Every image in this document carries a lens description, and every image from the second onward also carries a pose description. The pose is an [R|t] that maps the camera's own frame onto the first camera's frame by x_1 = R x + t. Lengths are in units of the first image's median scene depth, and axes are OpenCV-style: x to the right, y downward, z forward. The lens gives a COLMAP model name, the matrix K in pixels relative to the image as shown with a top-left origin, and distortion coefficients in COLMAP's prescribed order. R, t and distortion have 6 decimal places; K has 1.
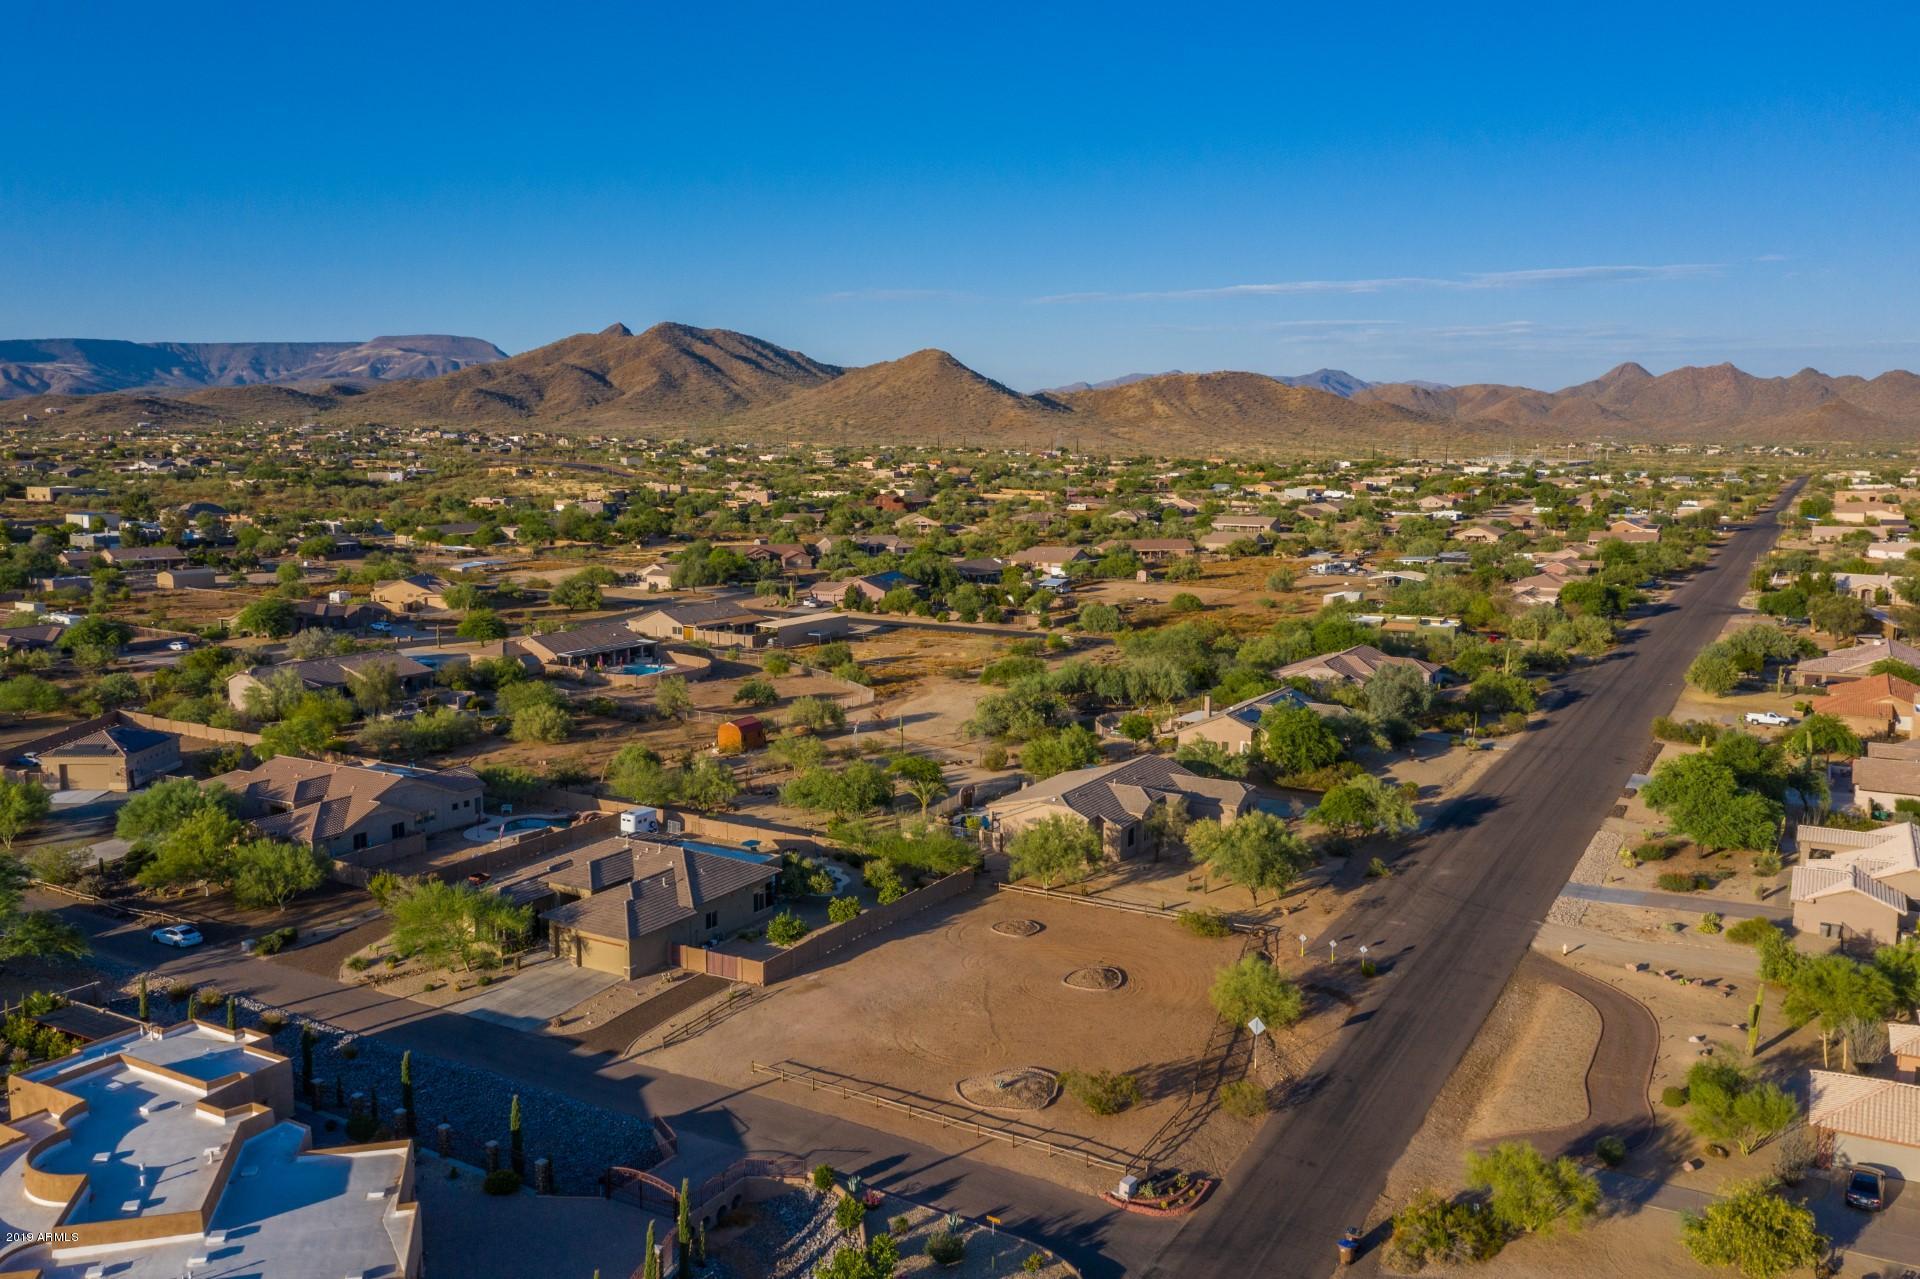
lens RADIAL K [[1507.0, 0, 958.6], [0, 1507.0, 647.9], [0, 0, 1]] dist [-0.009058, 0.048723]
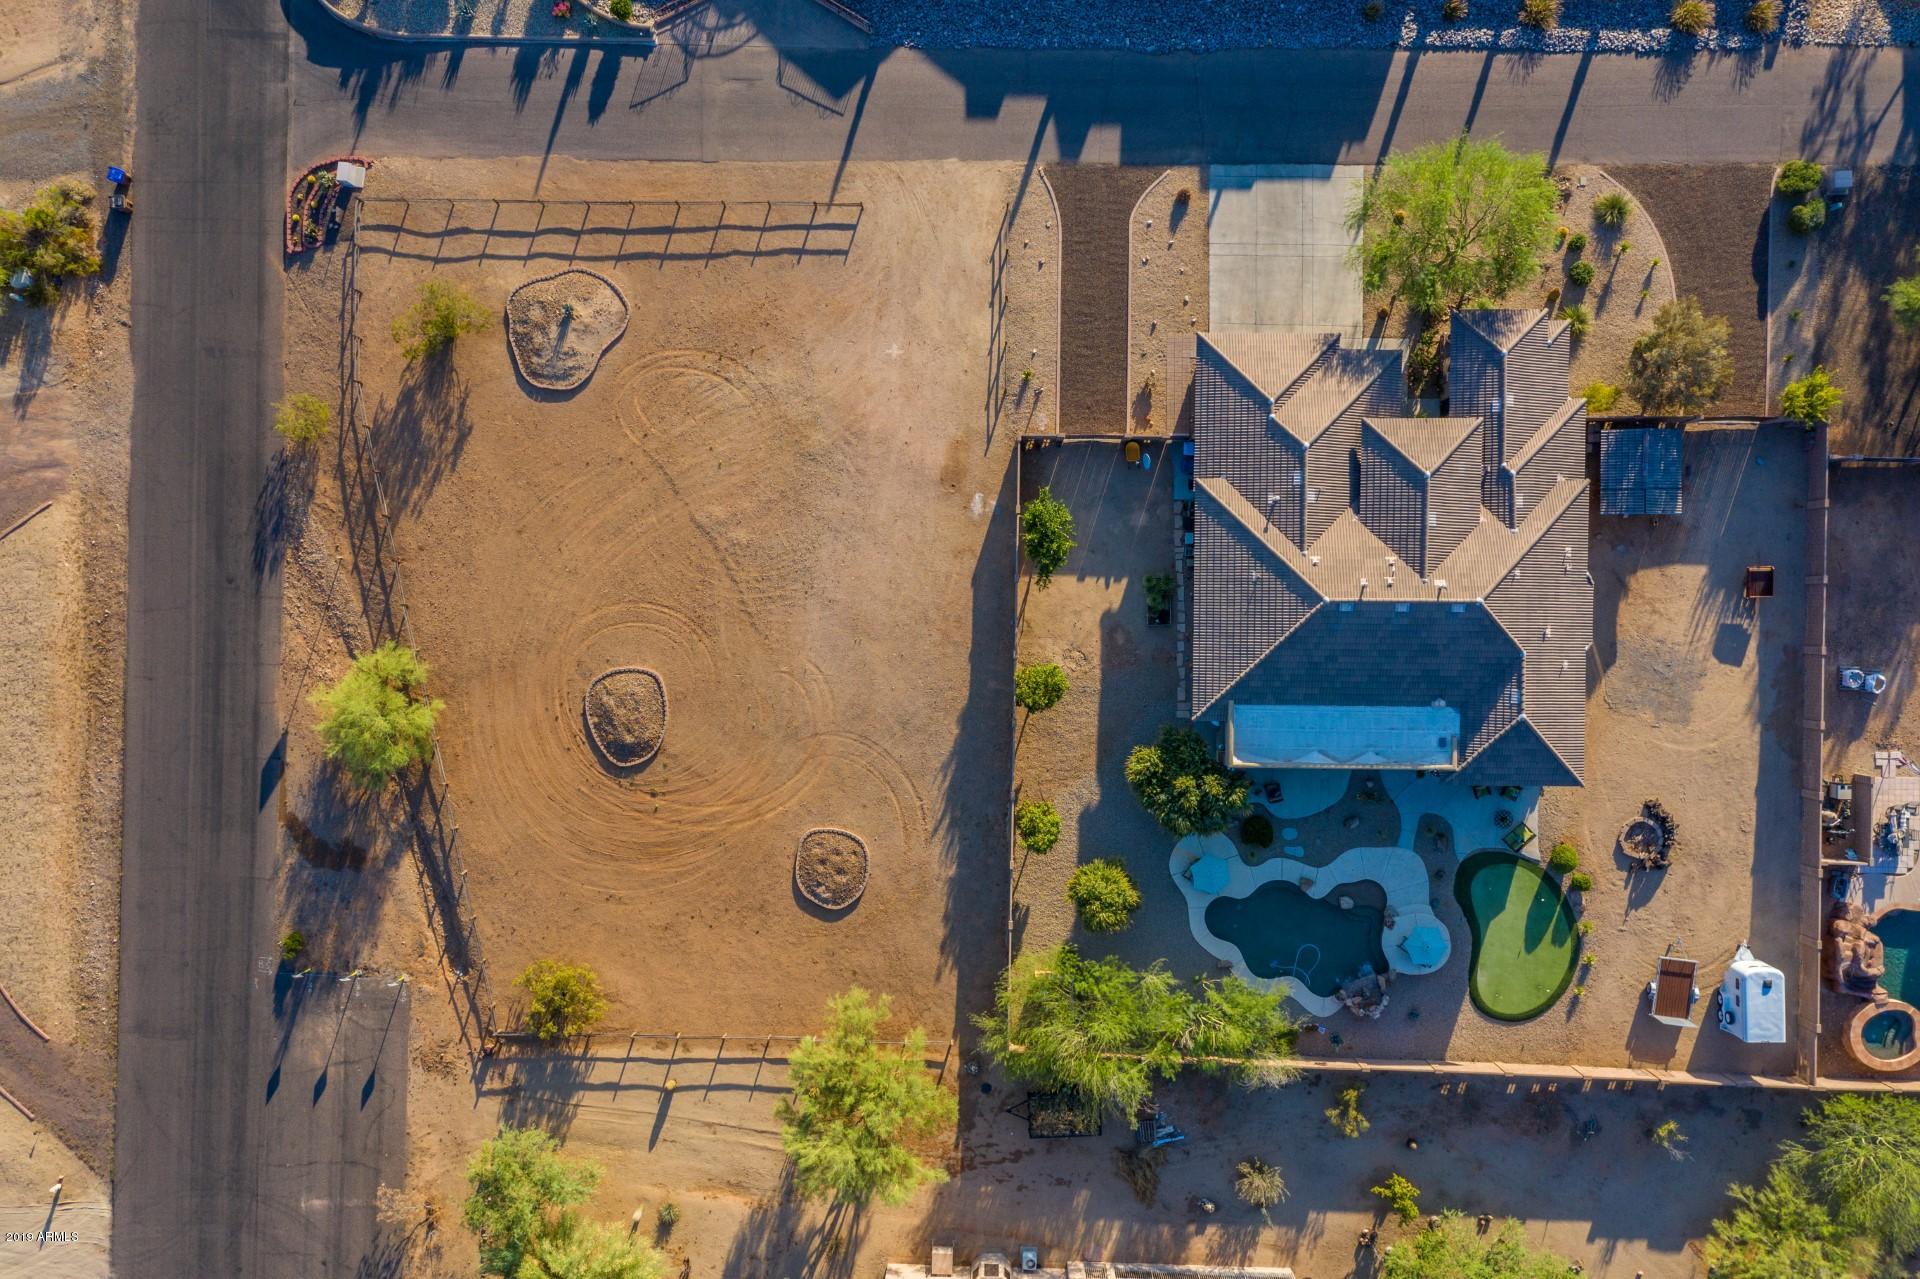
lens RADIAL K [[1499.1, 0, 956.0], [0, 1499.1, 659.1], [0, 0, 1]] dist [-0.006314, 0.055359]
pose [[-0.869794, 0.492762, 0.025373, -0.041592], [-0.039127, -0.120144, 0.991985, -0.273888], [0.491861, 0.861830, 0.123781, 0.572492]]
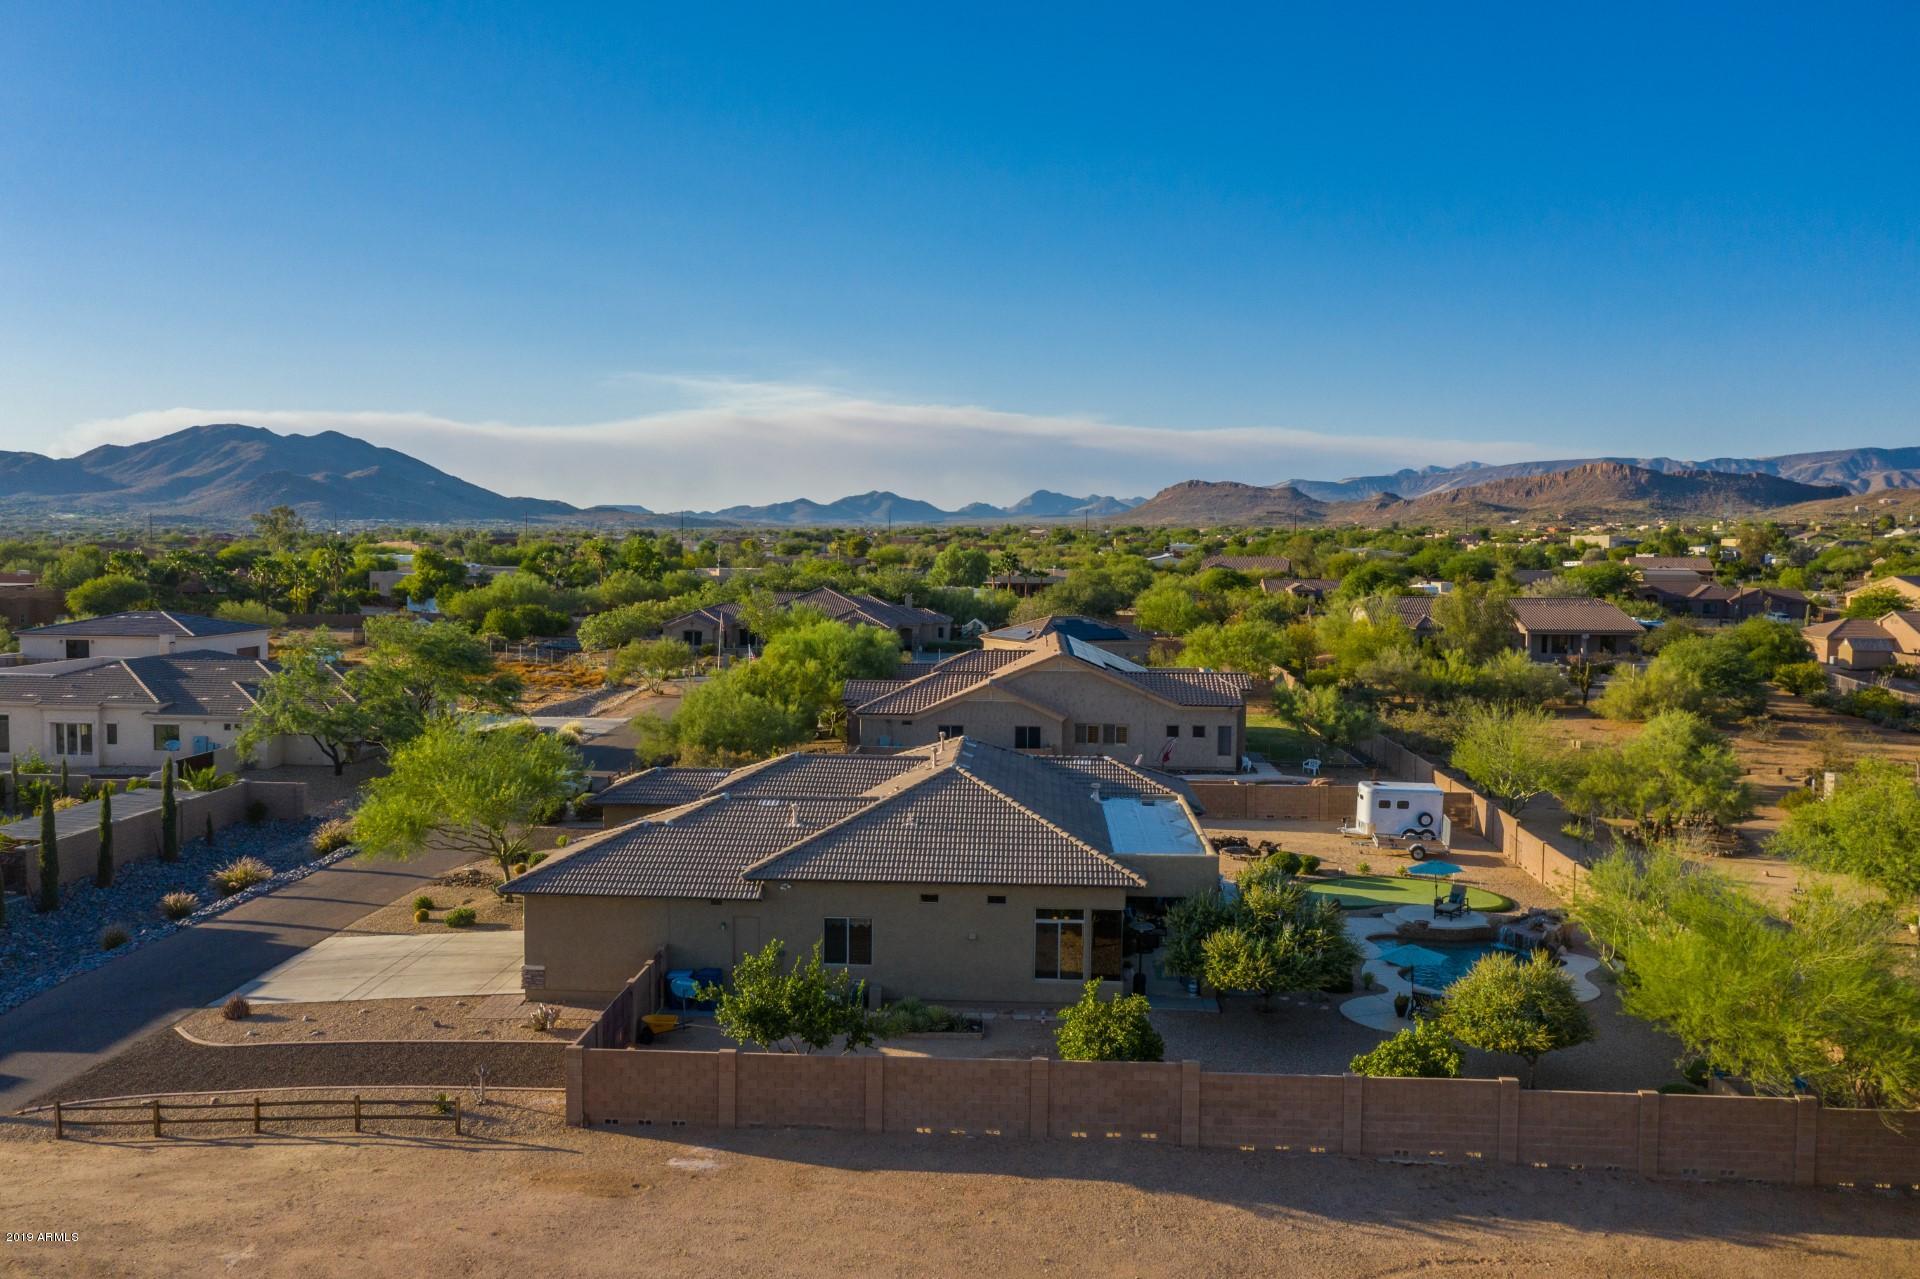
lens RADIAL K [[1503.3, 0, 945.4], [0, 1503.3, 646.3], [0, 0, 1]] dist [-0.007631, 0.050053]
pose [[0.439749, 0.060229, -0.896099, 0.108817], [-0.124682, 0.992181, 0.005501, 0.064737], [0.889424, 0.109309, 0.443821, 0.532524]]
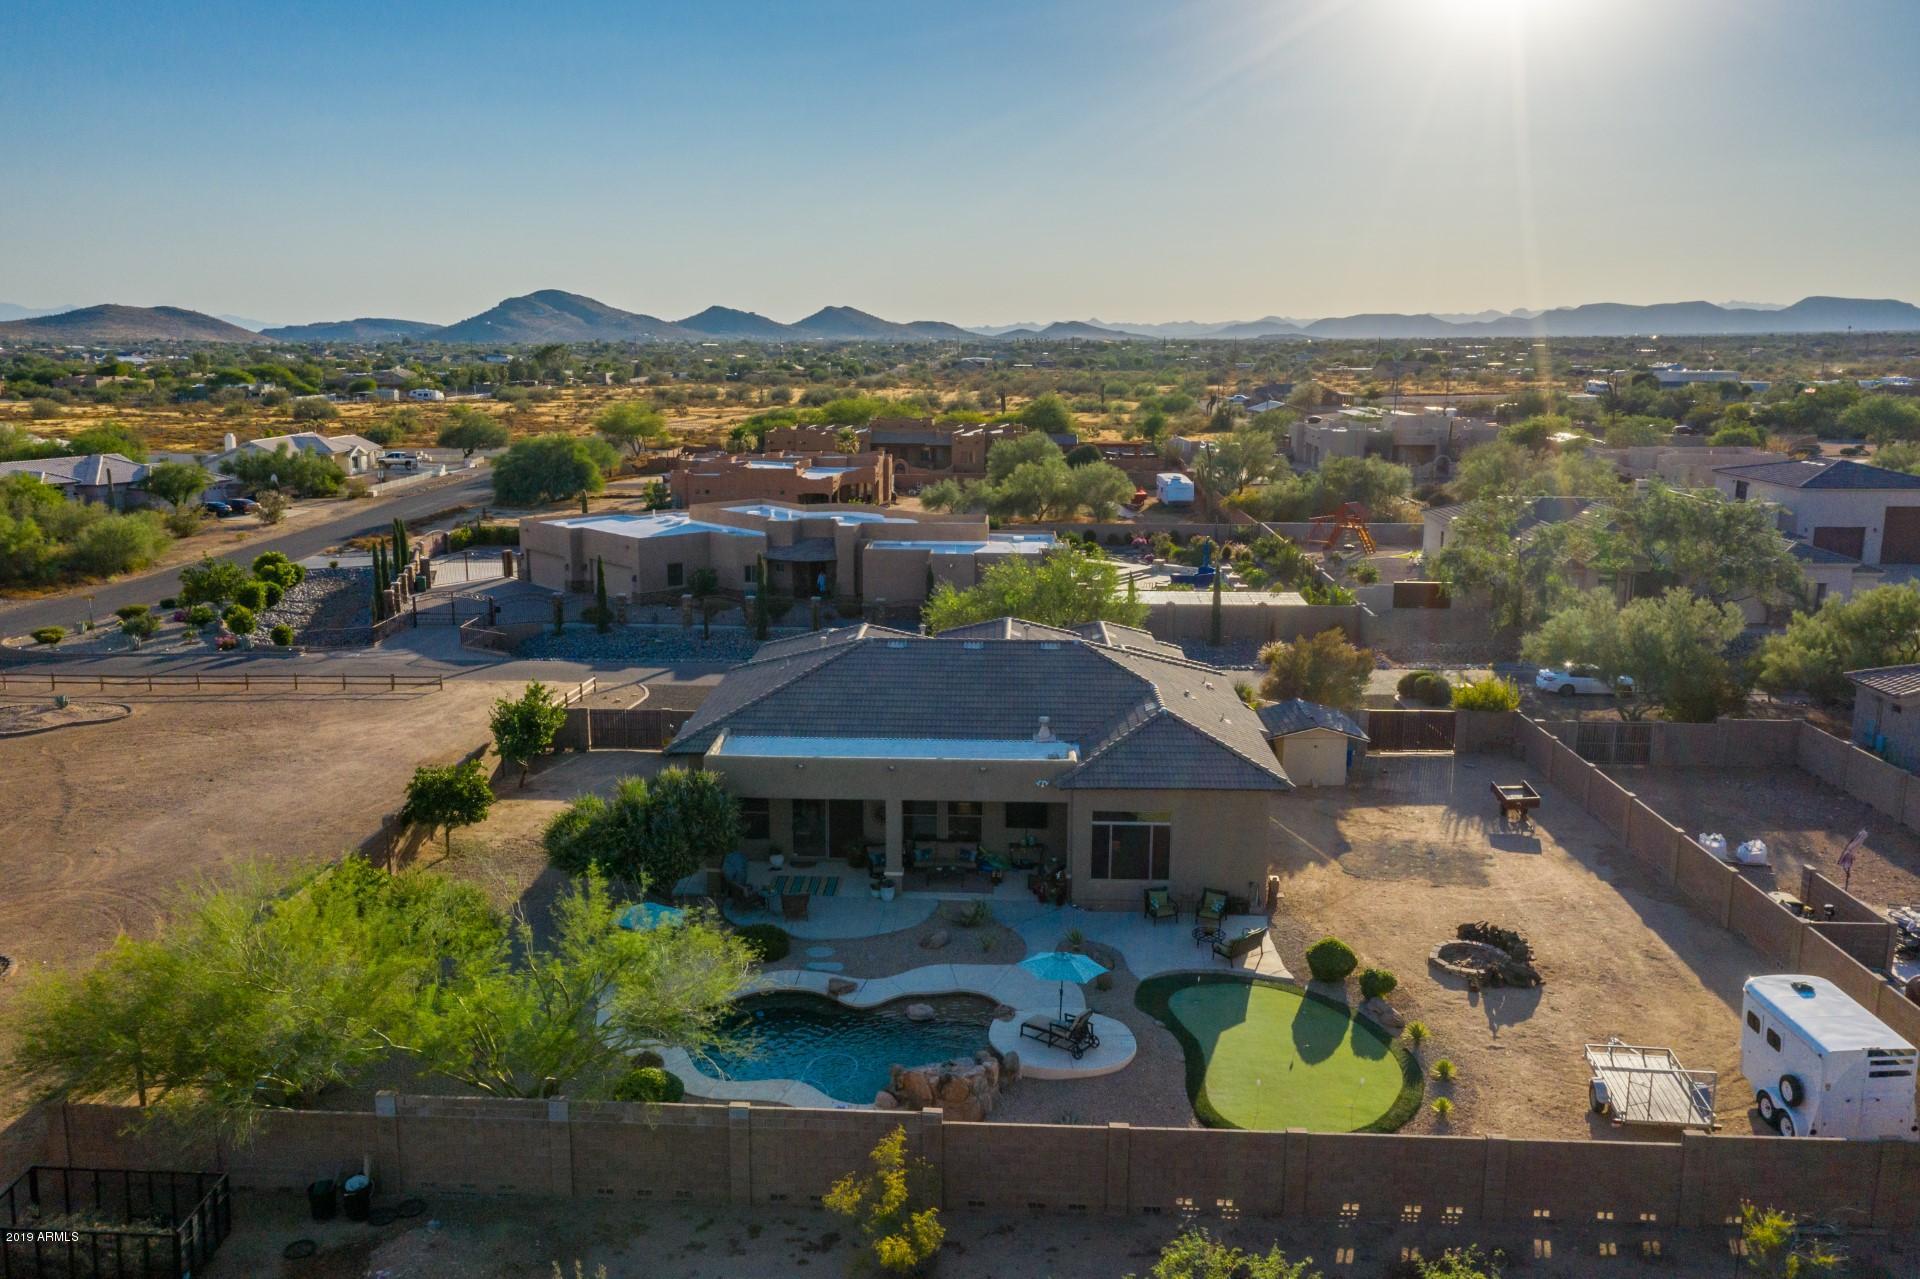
lens RADIAL K [[1517.1, 0, 964.4], [0, 1517.1, 639.0], [0, 0, 1]] dist [-0.005588, 0.052766]
pose [[-0.878771, 0.088465, -0.468972, -0.006435], [-0.069649, 0.948376, 0.309407, 0.001734], [0.472134, 0.304561, -0.827244, 0.880170]]
